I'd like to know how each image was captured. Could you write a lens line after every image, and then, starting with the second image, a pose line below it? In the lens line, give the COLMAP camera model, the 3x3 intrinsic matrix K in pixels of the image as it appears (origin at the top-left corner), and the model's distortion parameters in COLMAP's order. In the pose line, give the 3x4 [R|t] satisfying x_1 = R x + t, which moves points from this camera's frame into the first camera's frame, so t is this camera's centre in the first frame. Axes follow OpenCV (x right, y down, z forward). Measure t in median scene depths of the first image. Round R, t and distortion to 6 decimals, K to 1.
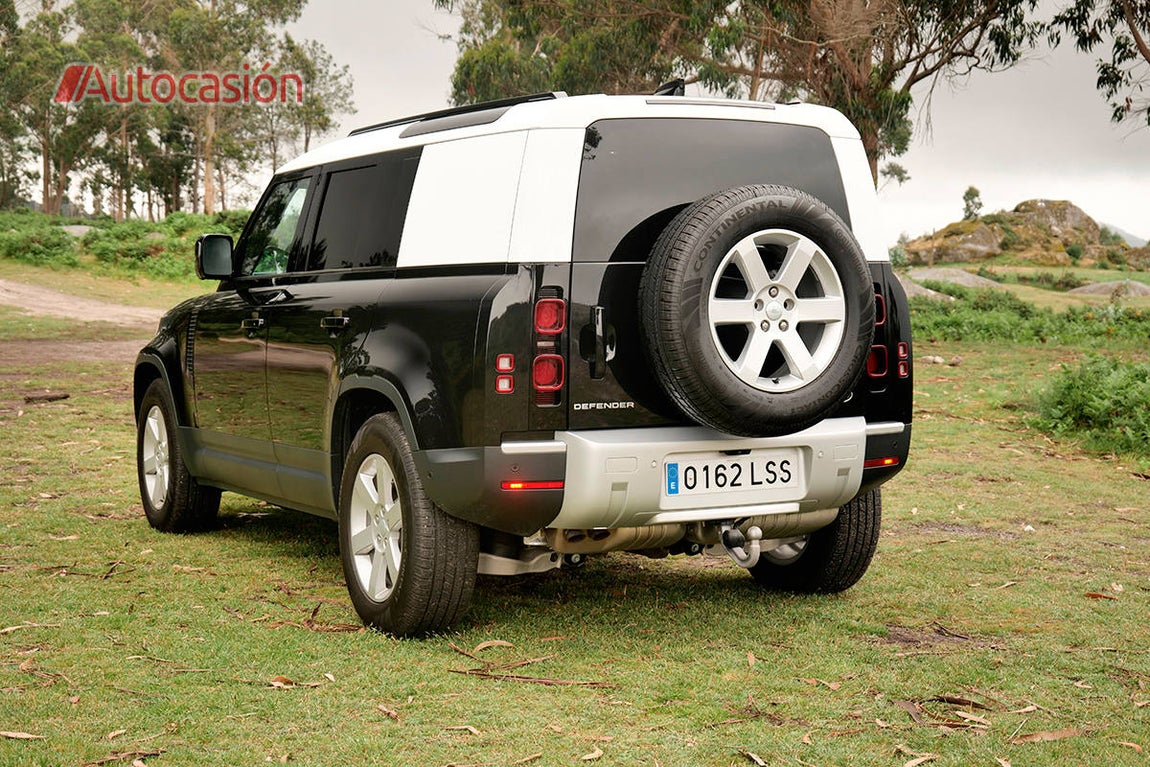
lens RADIAL K [[1808.6, 0, 587.8], [0, 1808.6, 382.3], [0, 0, 1]] dist [0.035075, -0.092786]
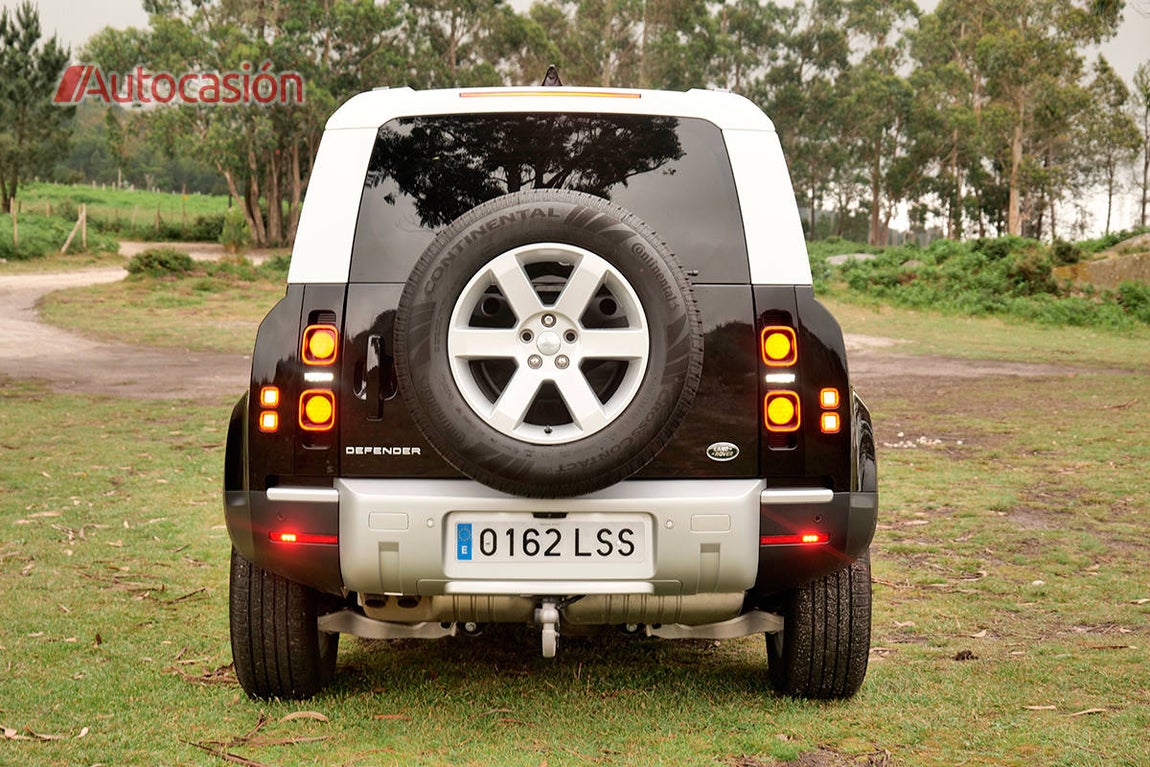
lens RADIAL K [[1808.6, 0, 587.8], [0, 1808.6, 382.3], [0, 0, 1]] dist [0.035075, -0.092786]
pose [[0.889822, 0.028653, -0.455408, 0.460556], [-0.035871, 0.999330, -0.007213, -0.015952], [0.454896, 0.022754, 0.890254, 0.268107]]
